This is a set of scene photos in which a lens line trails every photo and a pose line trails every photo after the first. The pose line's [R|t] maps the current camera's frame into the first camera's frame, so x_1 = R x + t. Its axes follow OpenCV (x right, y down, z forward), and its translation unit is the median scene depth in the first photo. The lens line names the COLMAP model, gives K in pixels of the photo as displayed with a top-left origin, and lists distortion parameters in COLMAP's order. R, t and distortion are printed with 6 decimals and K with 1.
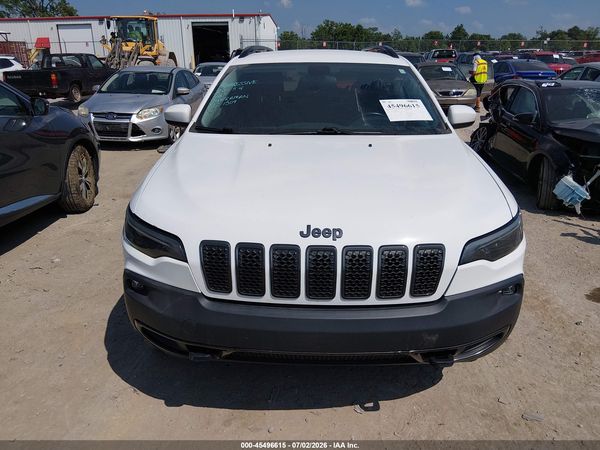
lens RADIAL K [[459.4, 0, 301.2], [0, 459.4, 227.1], [0, 0, 1]] dist [-0.003130, -0.015377]
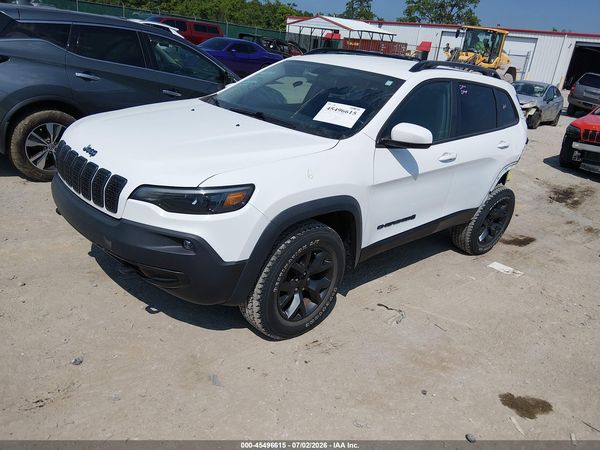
lens RADIAL K [[459.4, 0, 297.1], [0, 459.4, 228.7], [0, 0, 1]] dist [-0.003130, -0.015377]
pose [[0.711349, 0.339491, -0.615409, 0.115579], [-0.350607, 0.930283, 0.107926, -0.011321], [0.609144, 0.138994, 0.780784, 0.018538]]
